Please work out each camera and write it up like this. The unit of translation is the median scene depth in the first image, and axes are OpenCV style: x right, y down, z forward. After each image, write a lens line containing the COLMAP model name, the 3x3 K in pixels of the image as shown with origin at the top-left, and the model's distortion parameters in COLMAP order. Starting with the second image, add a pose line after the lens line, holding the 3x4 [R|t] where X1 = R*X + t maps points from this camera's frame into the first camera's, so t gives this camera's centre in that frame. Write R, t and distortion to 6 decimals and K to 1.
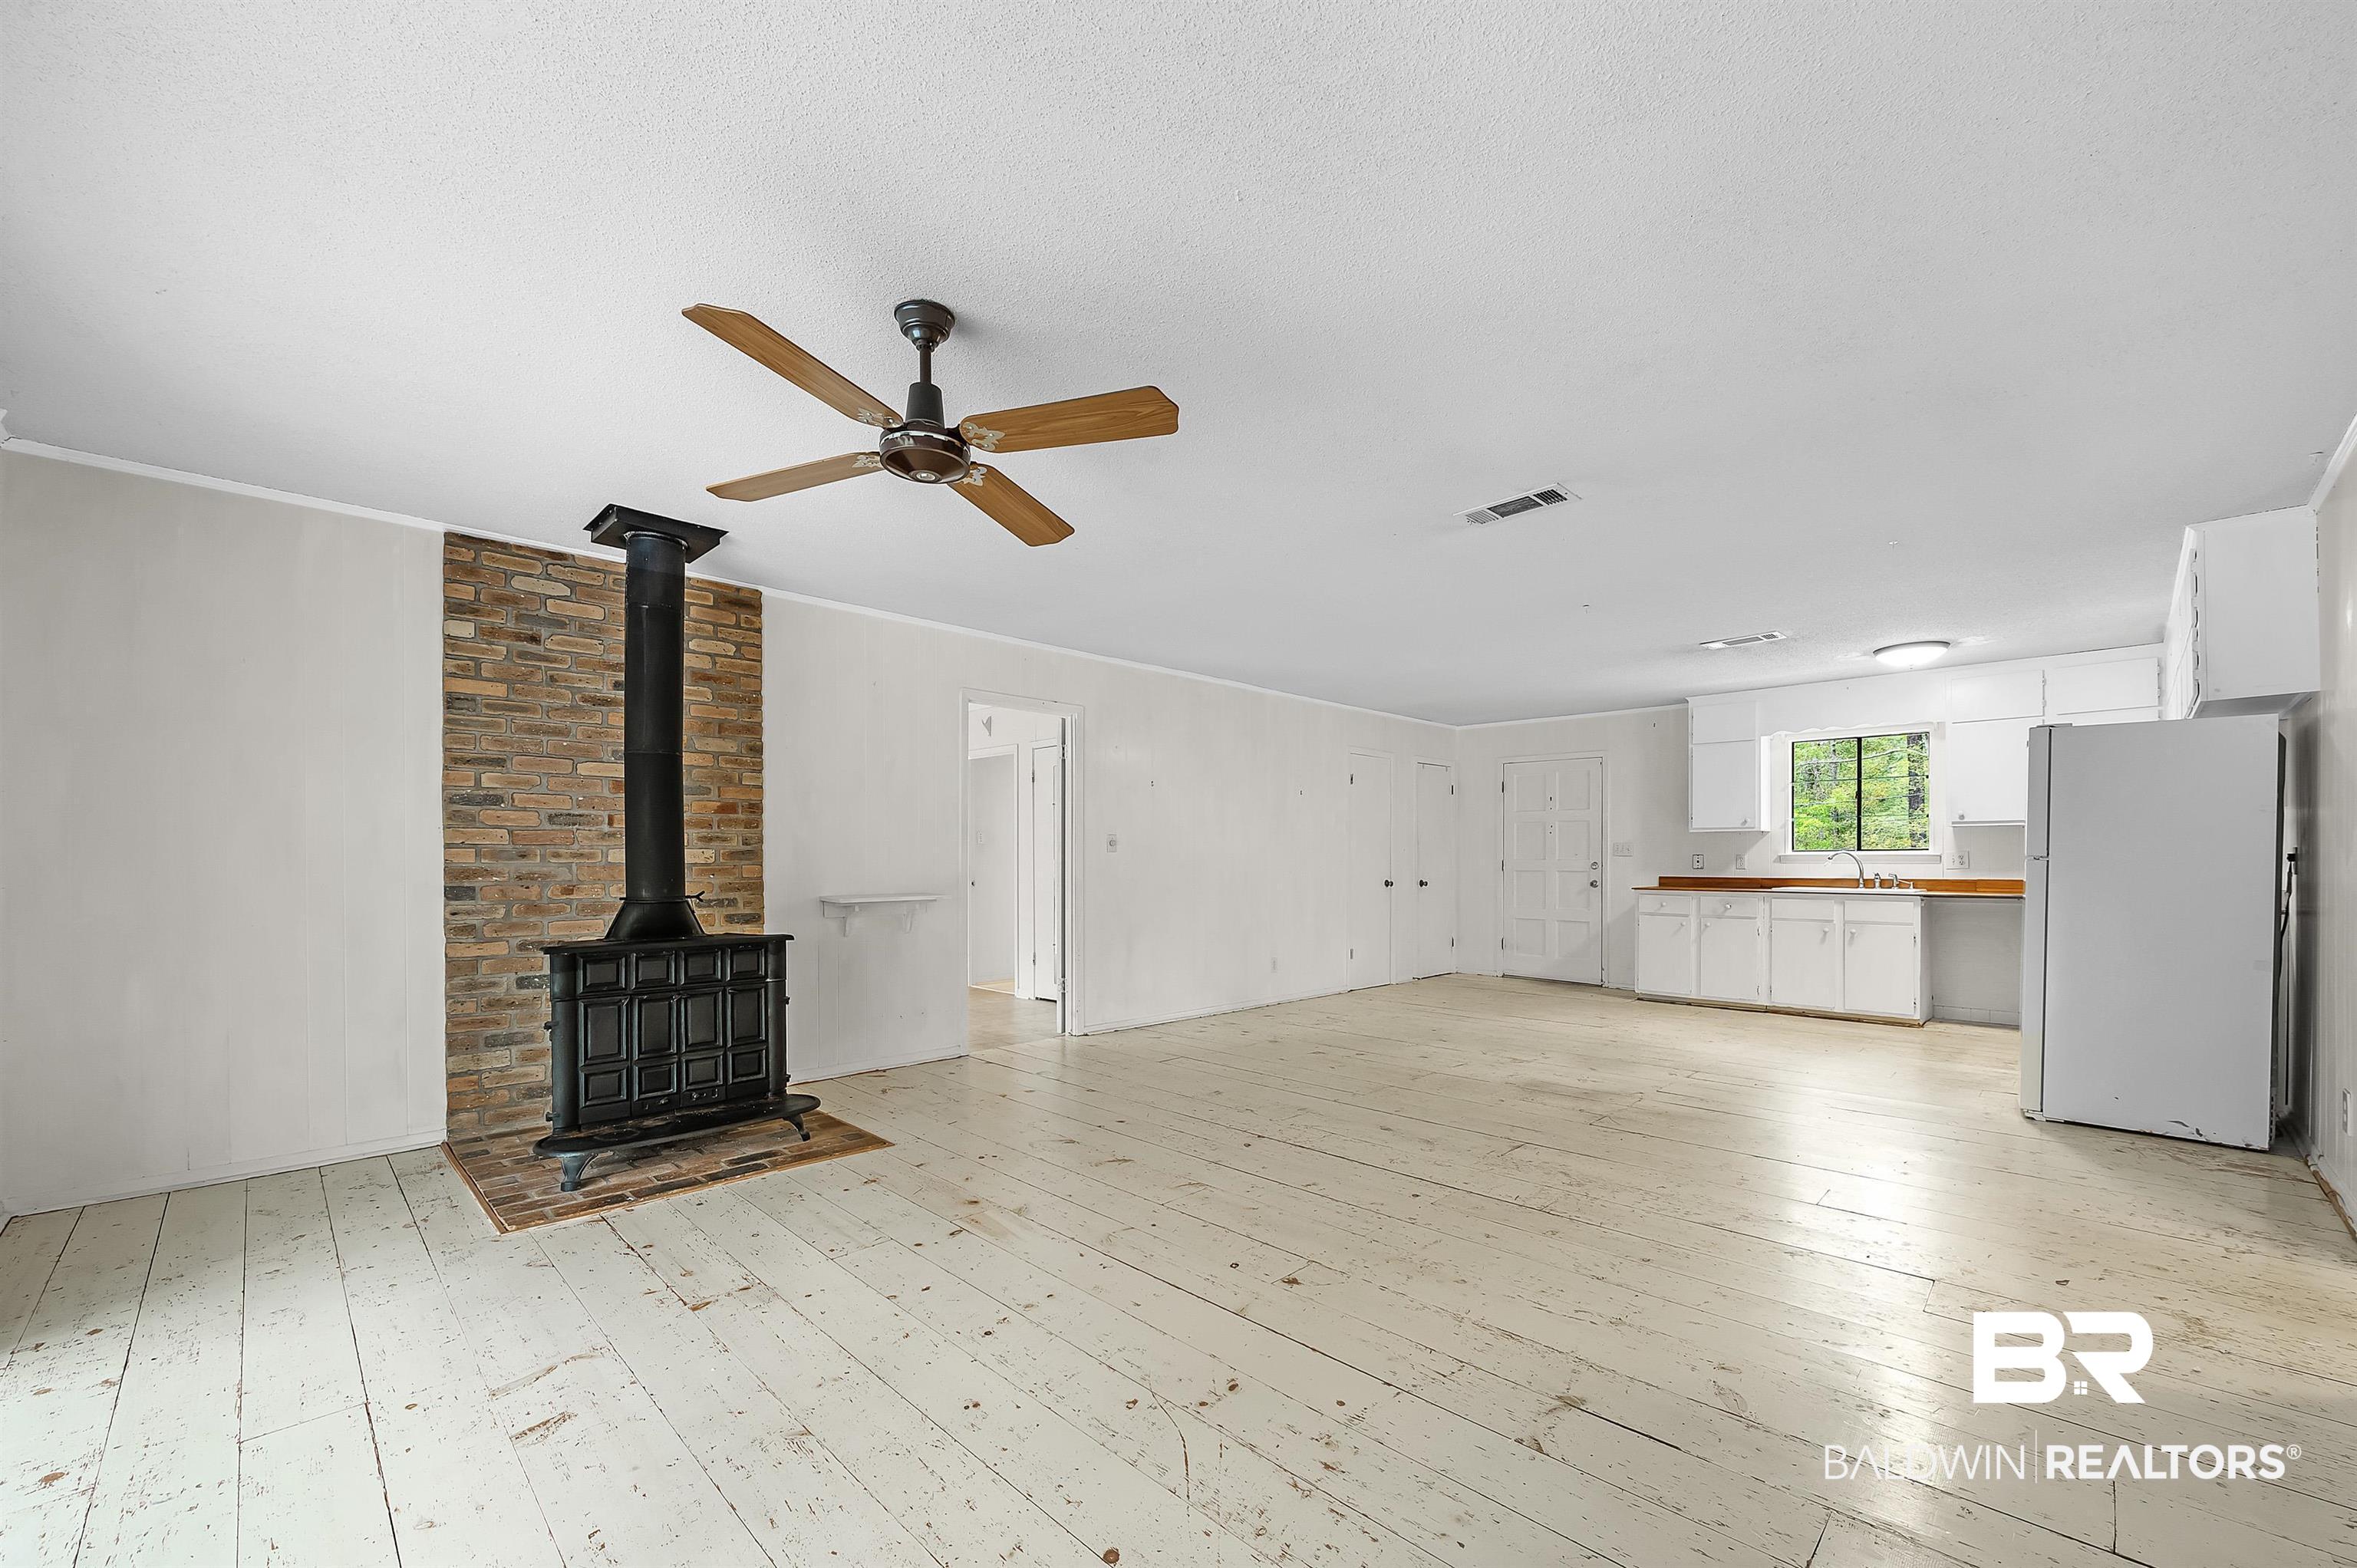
lens RADIAL K [[943.6, 0, 1189.1], [0, 943.6, 864.5], [0, 0, 1]] dist [-0.005760, -0.001043]
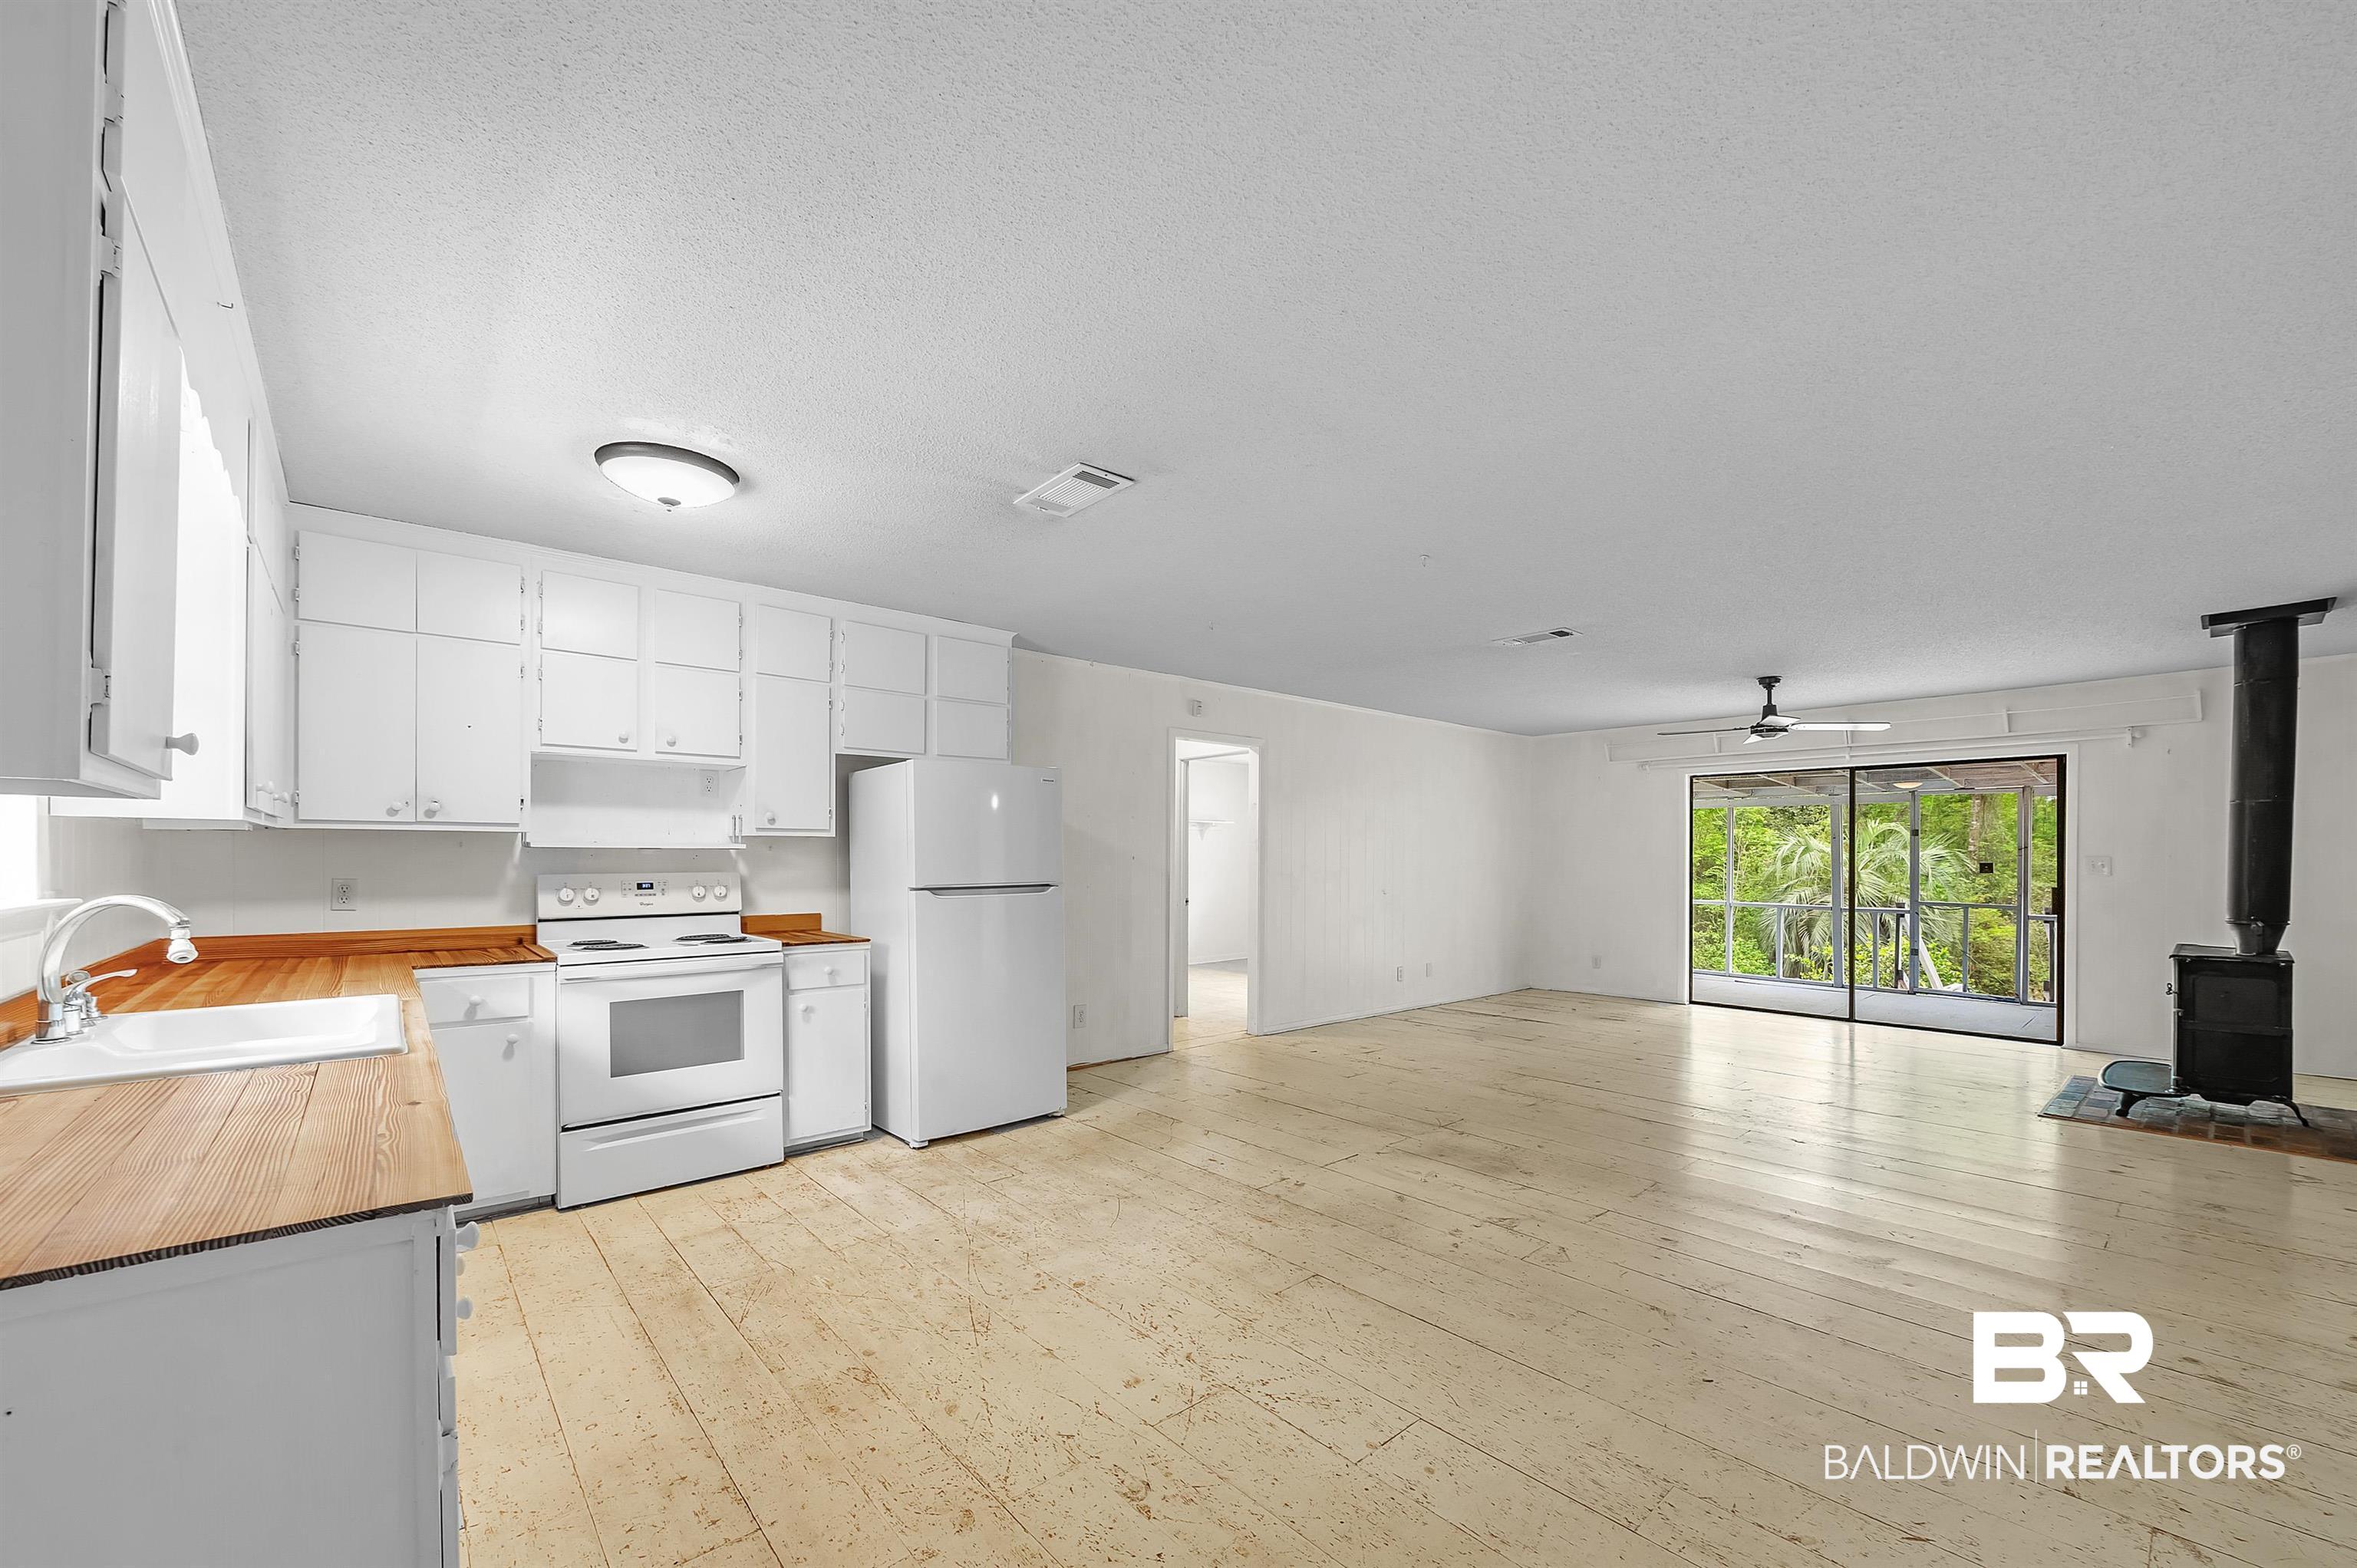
lens RADIAL K [[943.6, 0, 1200.0], [0, 943.6, 857.8], [0, 0, 1]] dist [-0.005760, -0.001043]
pose [[-0.998815, -0.007571, 0.048075, 0.631989], [-0.007270, 0.999953, 0.006435, -0.040213], [-0.048122, 0.006078, -0.998823, 1.968700]]
